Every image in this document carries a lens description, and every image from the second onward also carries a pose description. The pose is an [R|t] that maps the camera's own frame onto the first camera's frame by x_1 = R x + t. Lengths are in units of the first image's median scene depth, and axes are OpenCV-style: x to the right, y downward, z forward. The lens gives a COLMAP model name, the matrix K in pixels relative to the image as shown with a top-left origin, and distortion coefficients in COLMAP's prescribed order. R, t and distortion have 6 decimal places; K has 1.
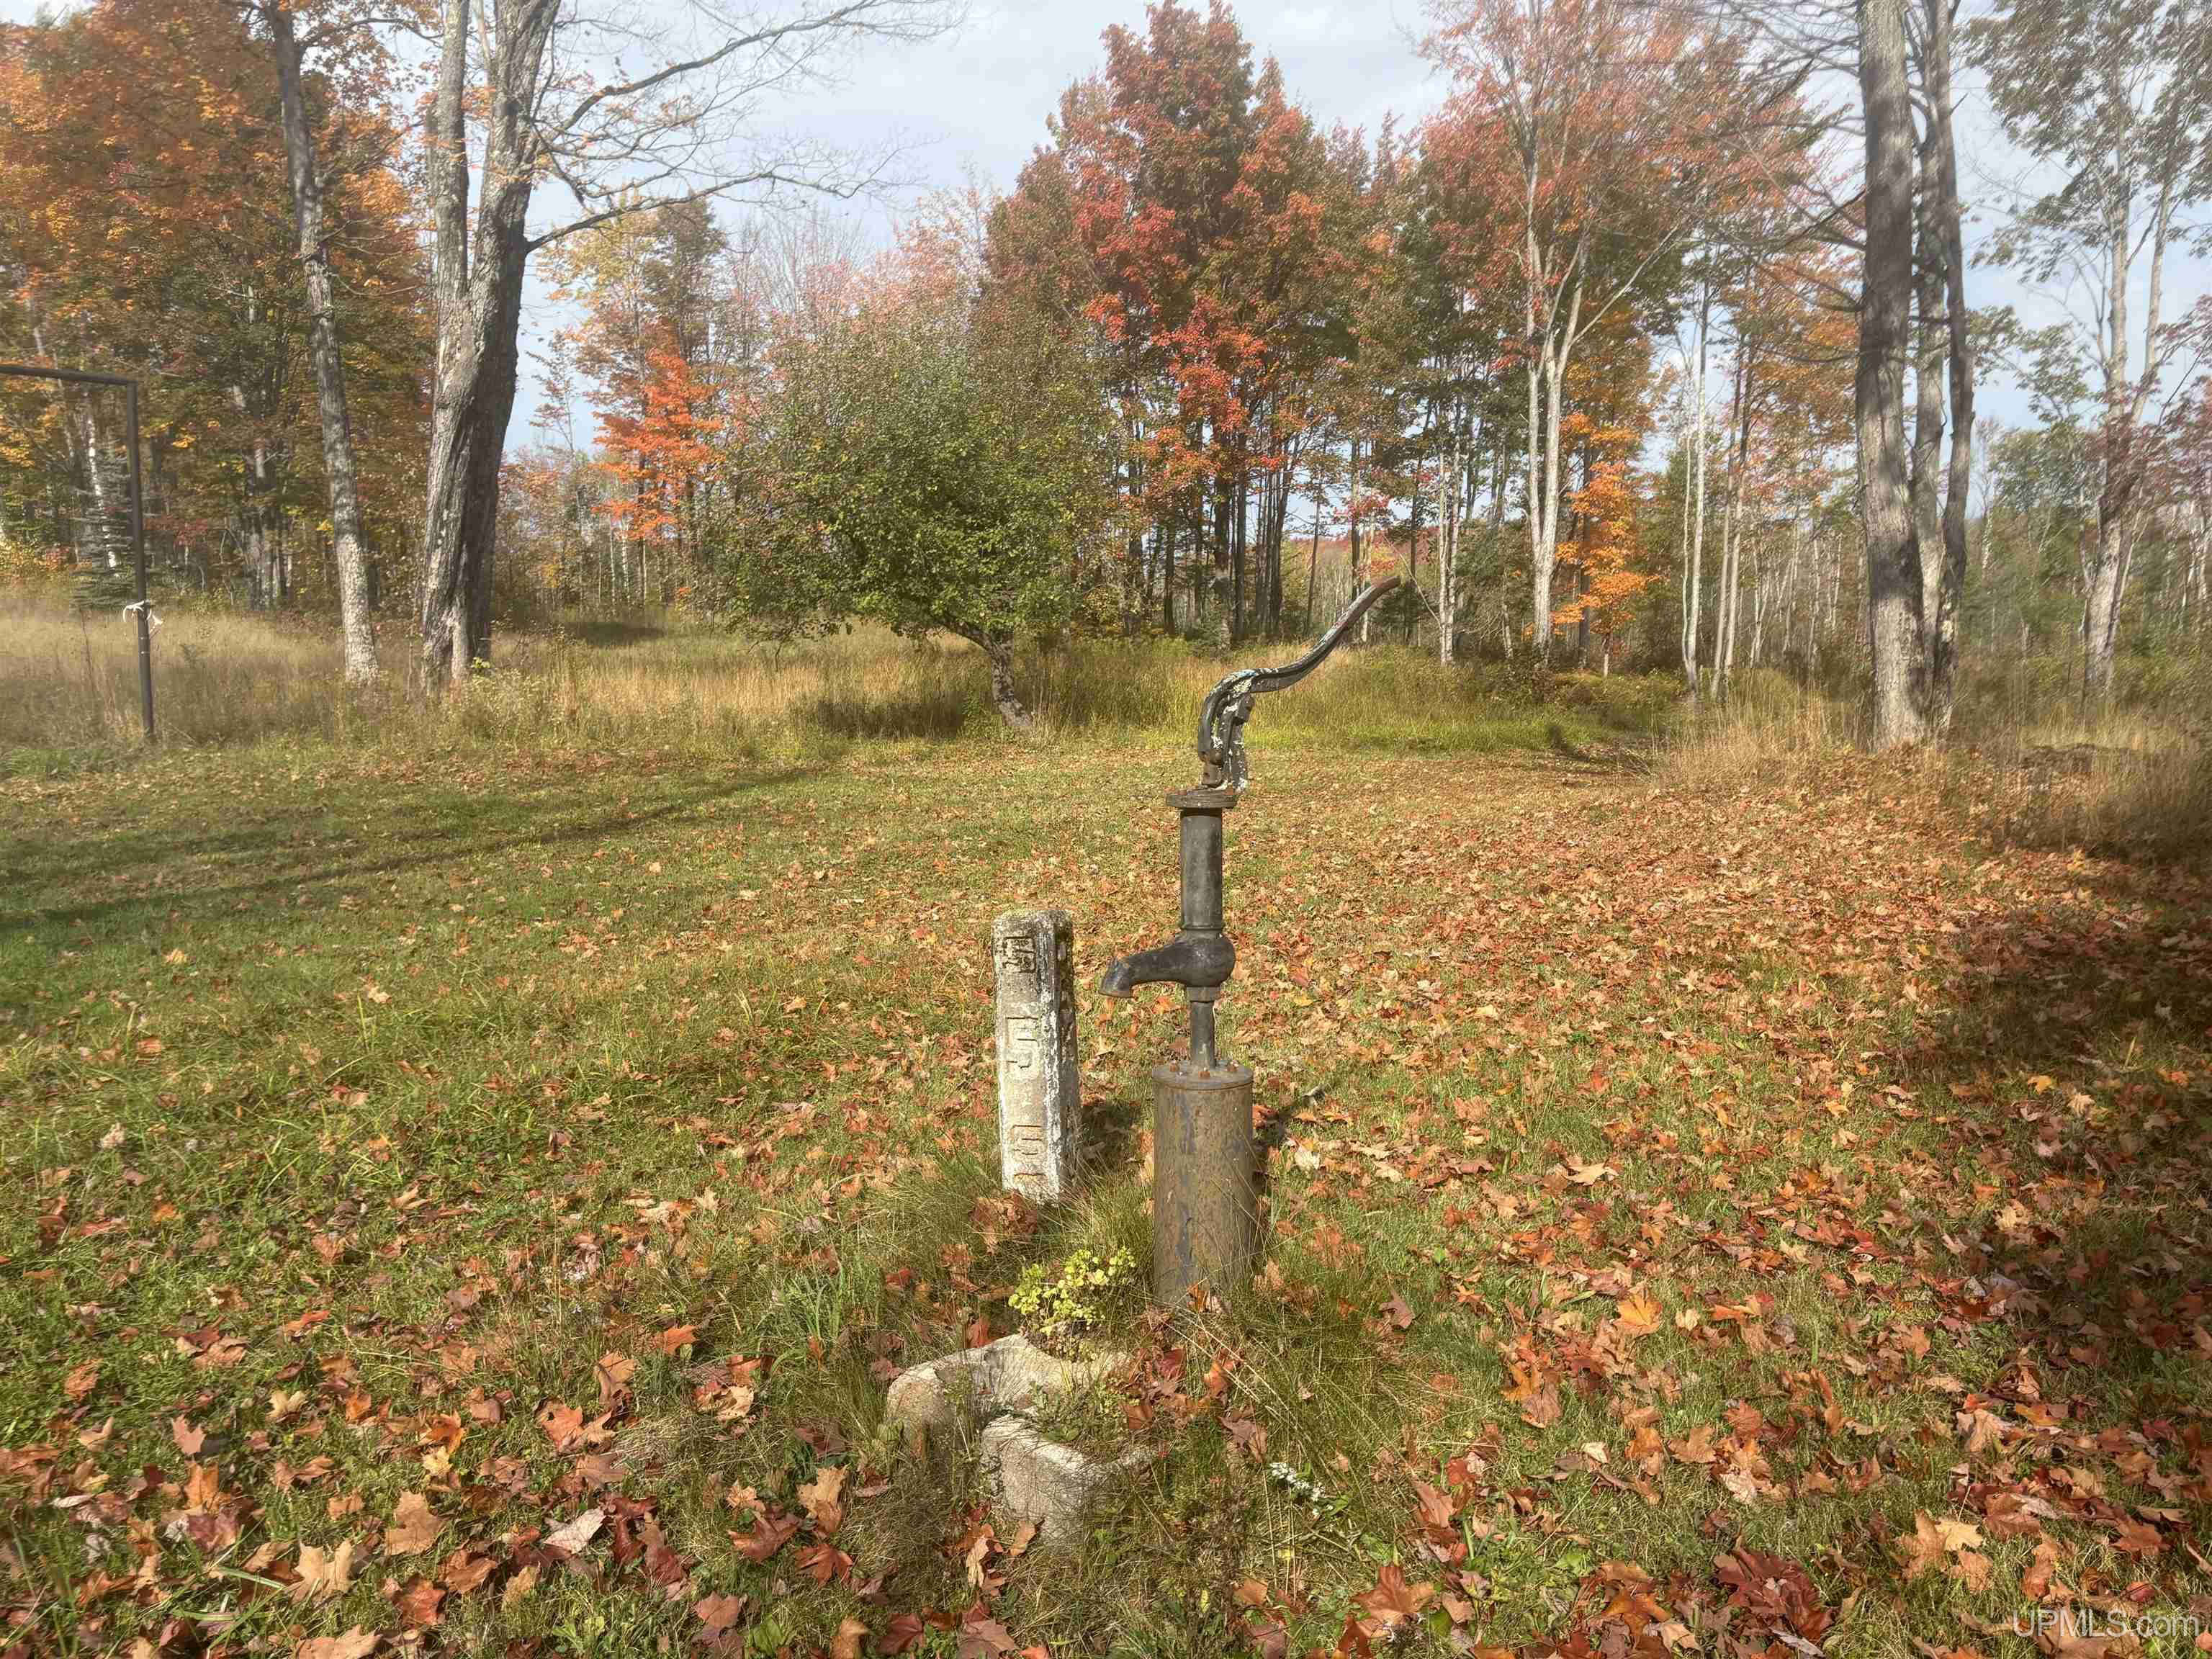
lens RADIAL K [[1675.9, 0, 1107.4], [0, 1675.9, 825.3], [0, 0, 1]] dist [0.033585, 0.000333]
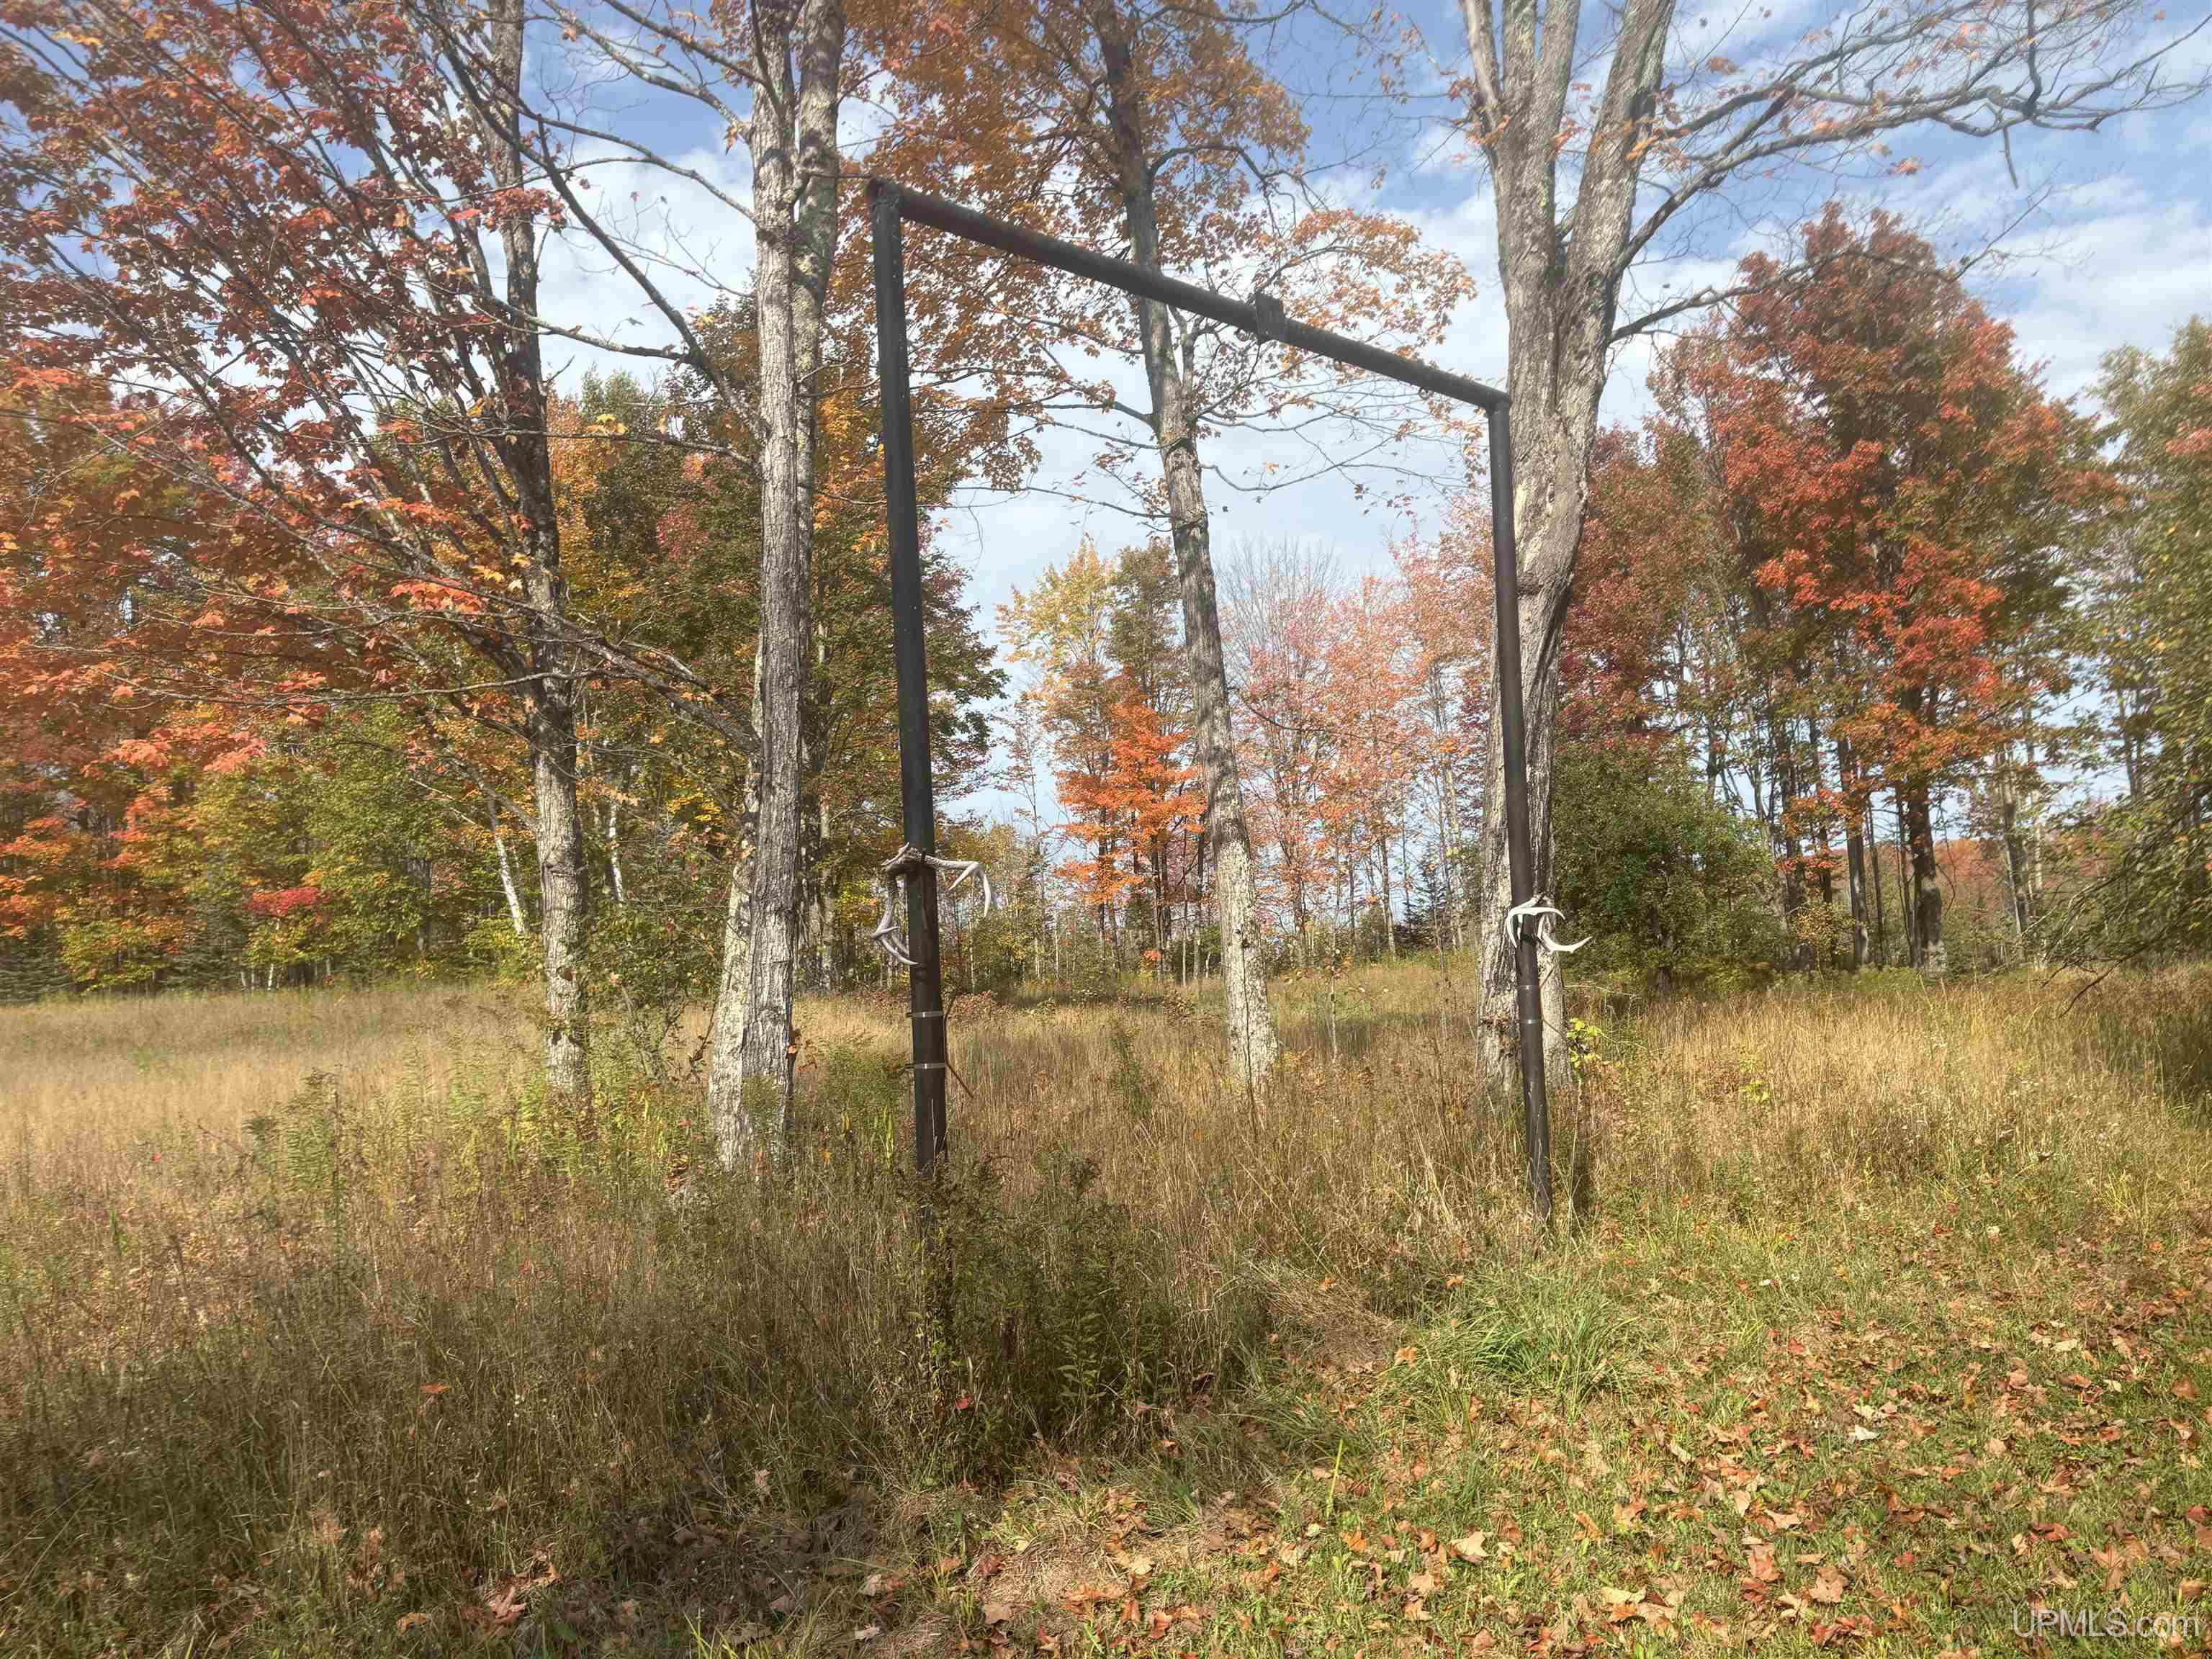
lens RADIAL K [[1675.9, 0, 1104.4], [0, 1675.9, 833.7], [0, 0, 1]] dist [0.033585, 0.000333]
pose [[0.983551, -0.066994, -0.167746, -0.218660], [0.029911, 0.976261, -0.214520, -0.021987], [0.178136, 0.205974, 0.962207, 0.209936]]
